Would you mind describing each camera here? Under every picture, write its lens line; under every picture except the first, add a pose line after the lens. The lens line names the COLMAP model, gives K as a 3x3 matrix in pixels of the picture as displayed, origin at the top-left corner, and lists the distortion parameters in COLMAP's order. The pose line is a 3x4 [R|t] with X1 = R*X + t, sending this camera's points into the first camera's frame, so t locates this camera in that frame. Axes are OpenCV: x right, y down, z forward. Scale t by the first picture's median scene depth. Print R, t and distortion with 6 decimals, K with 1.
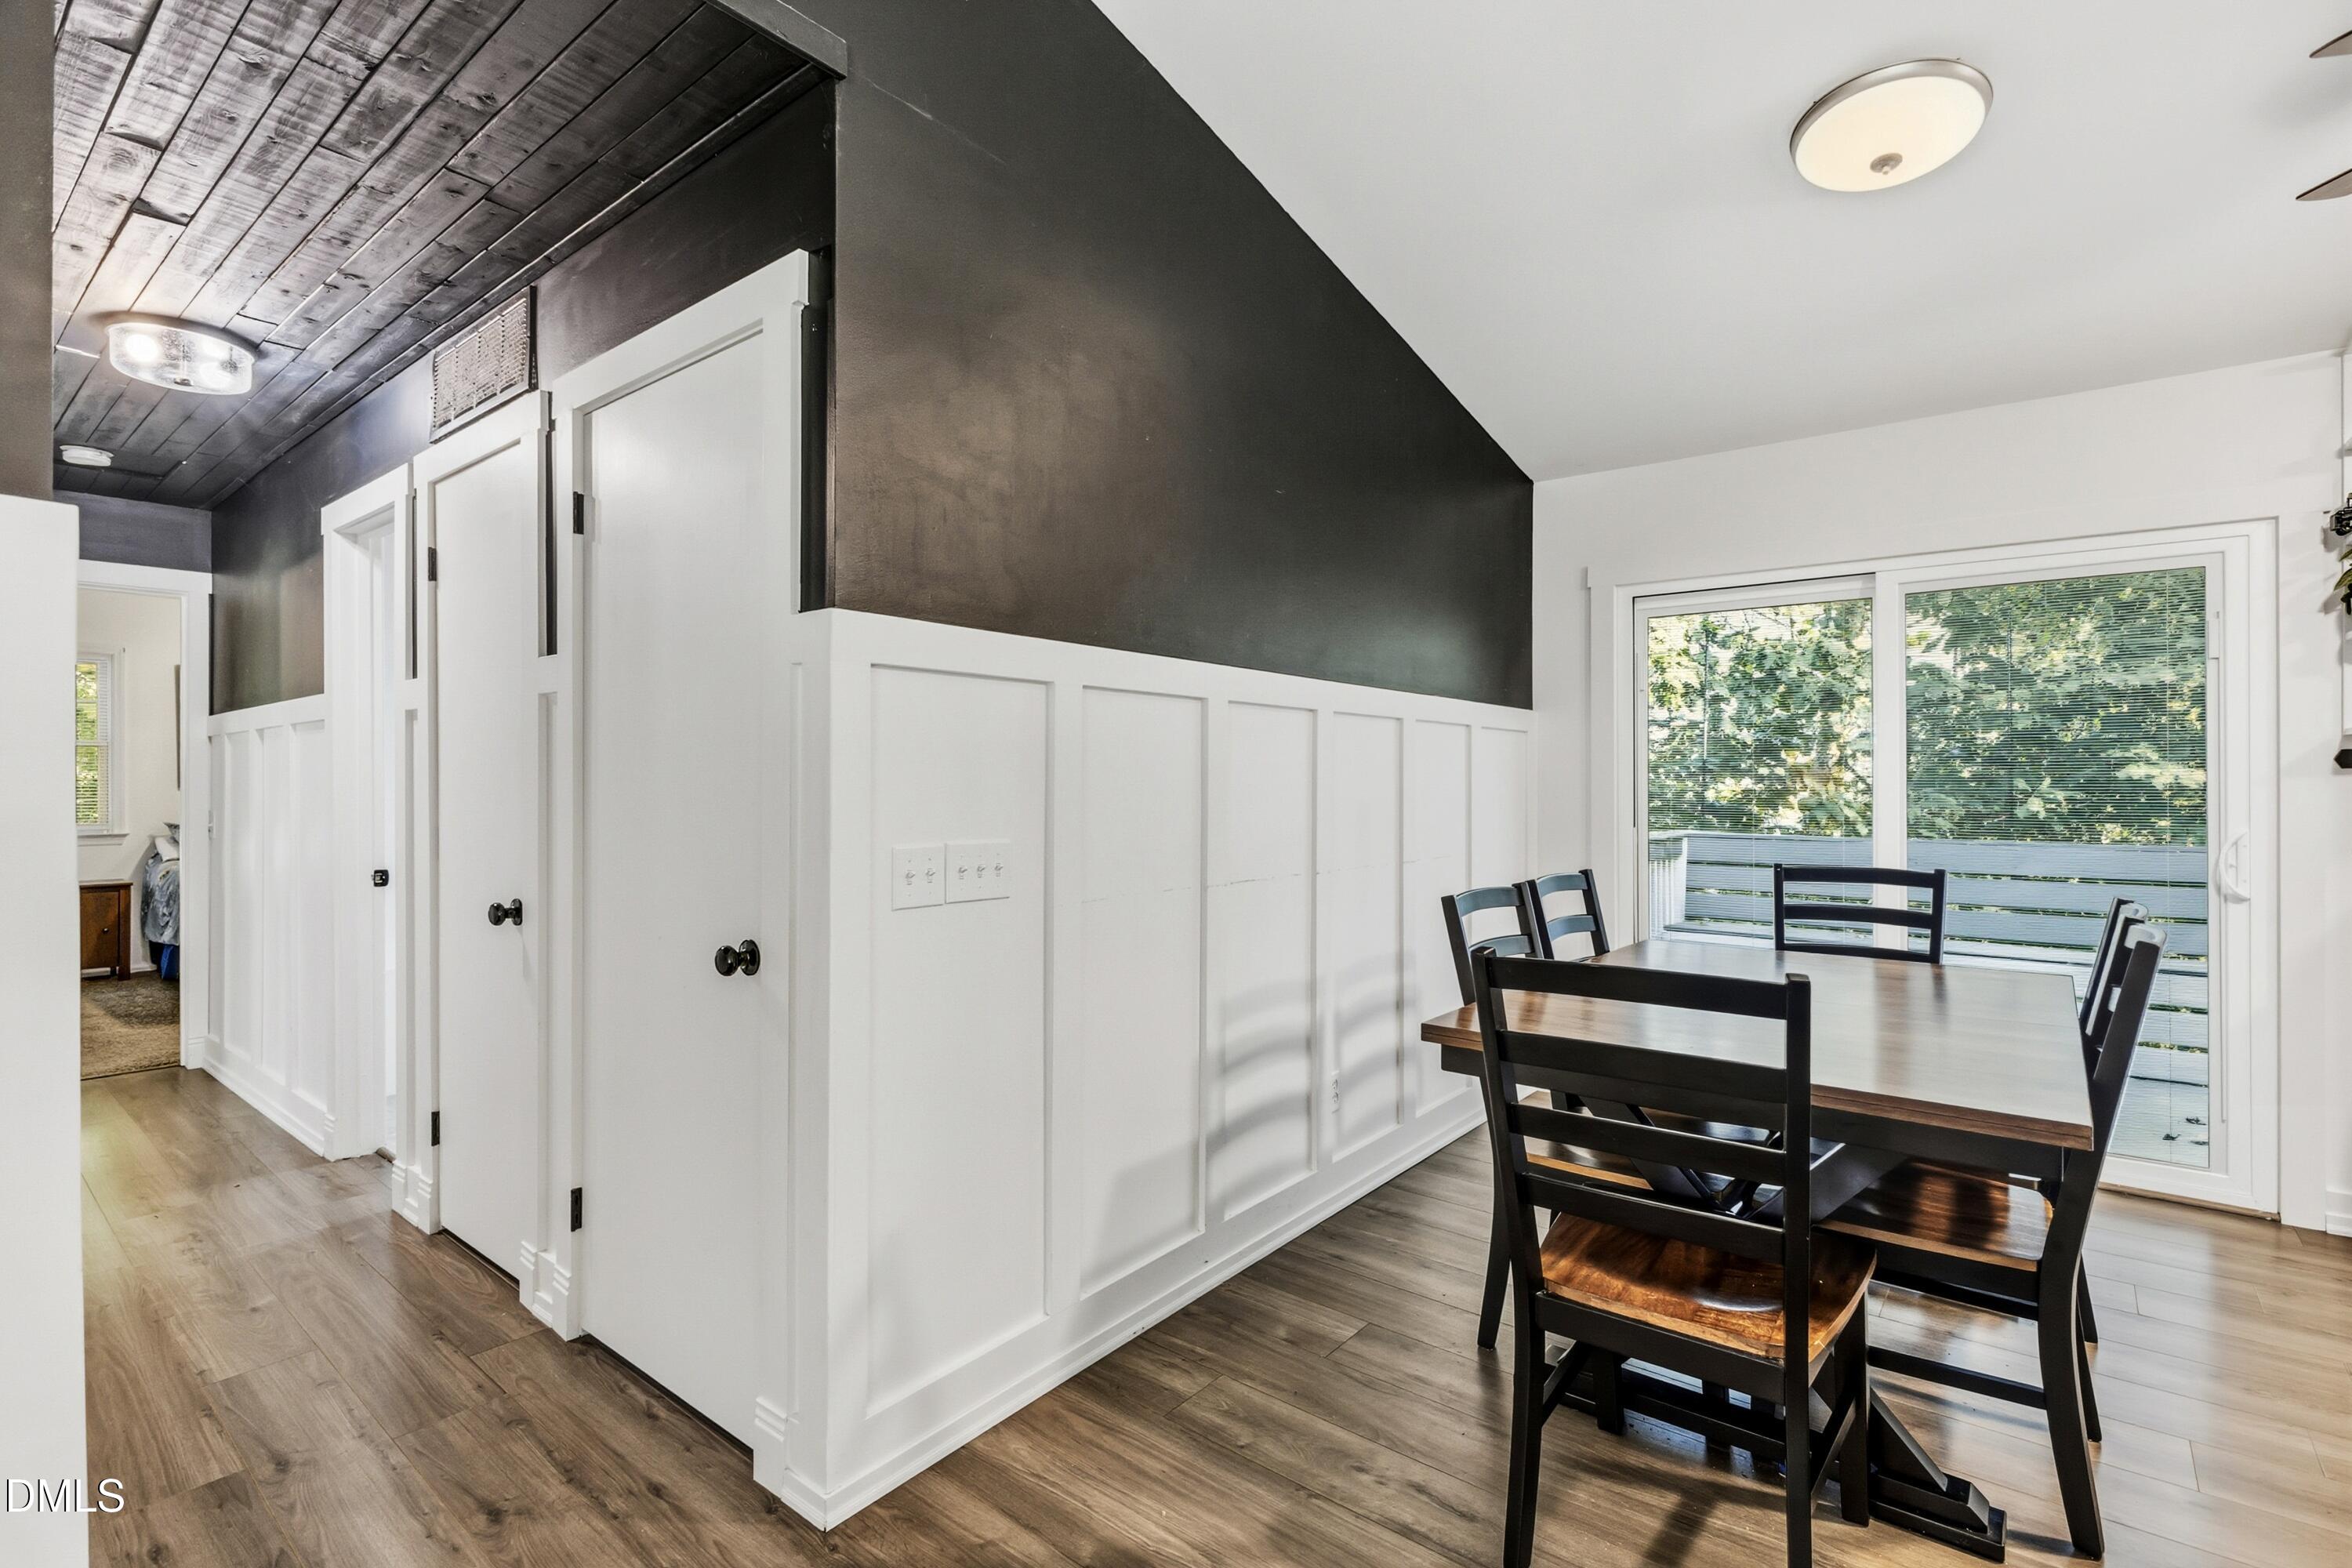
lens RADIAL K [[1103.3, 0, 1182.3], [0, 1103.3, 780.0], [0, 0, 1]] dist [0.002953, 0.000347]
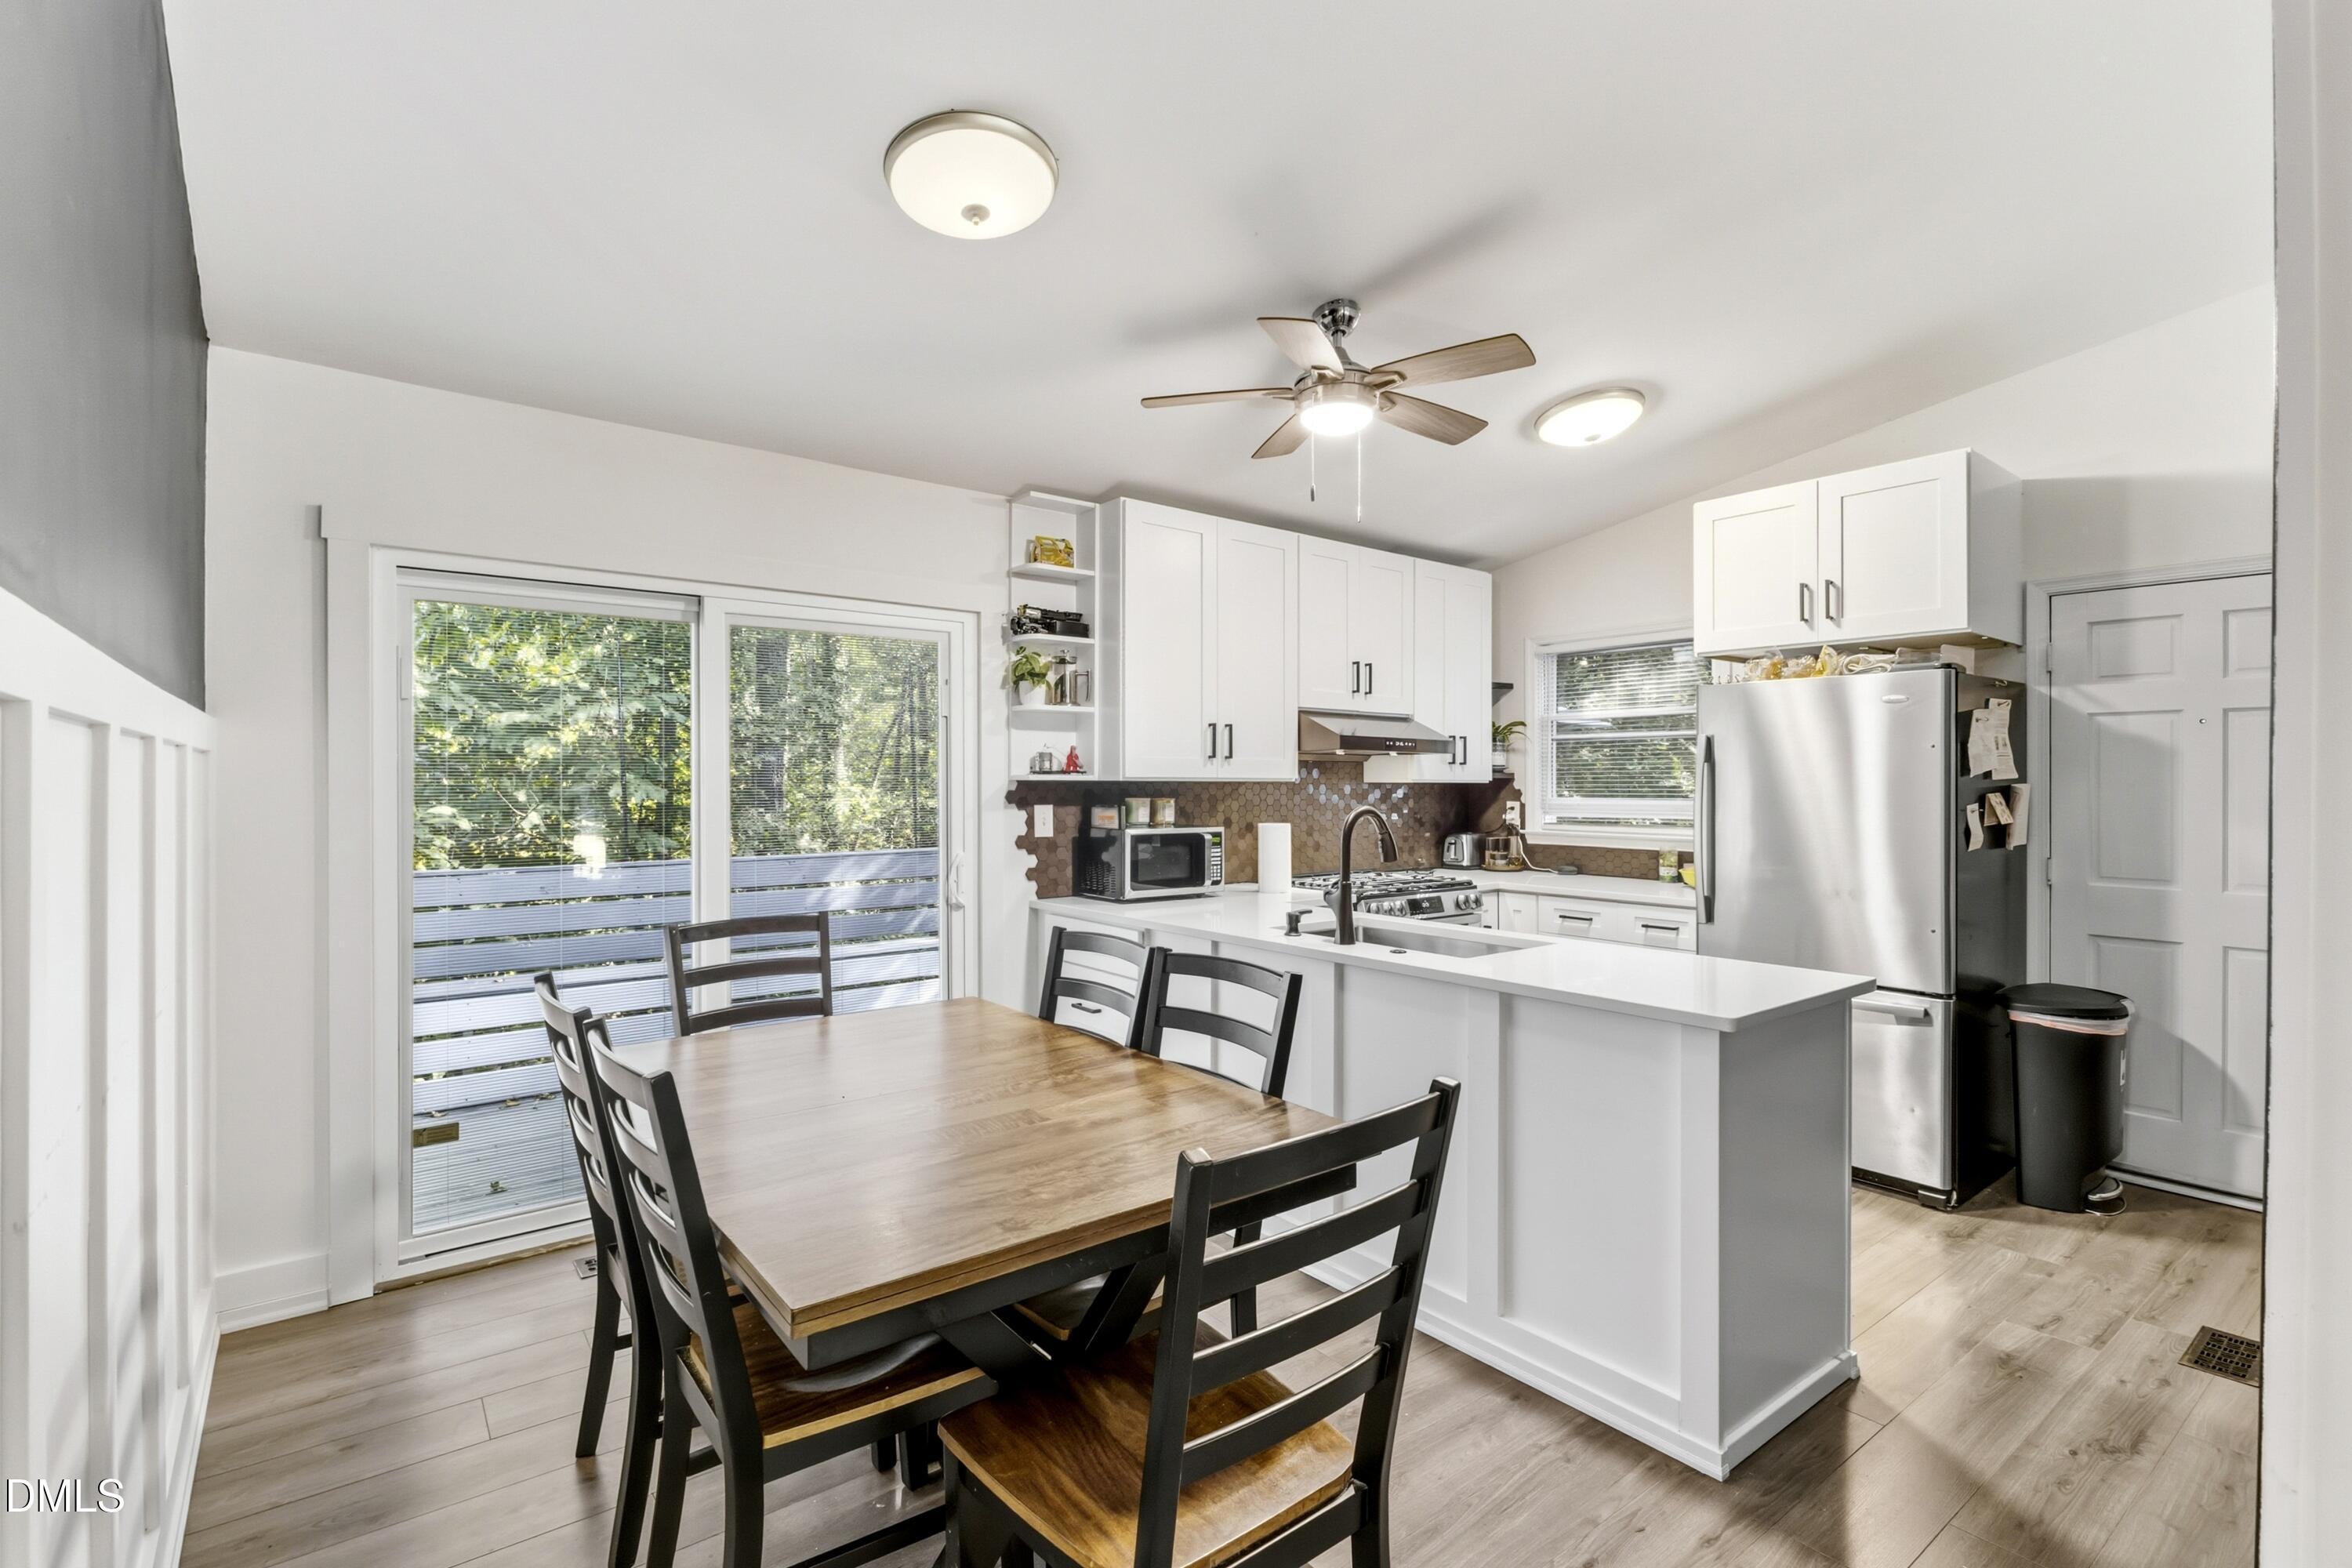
lens RADIAL K [[1079.2, 0, 1189.9], [0, 1079.2, 787.5], [0, 0, 1]] dist [-0.000217, -0.000295]
pose [[0.221332, -0.007429, 0.975170, -0.194311], [0.000014, 0.999971, 0.007615, -0.038465], [-0.975199, -0.001672, 0.221325, 0.457668]]
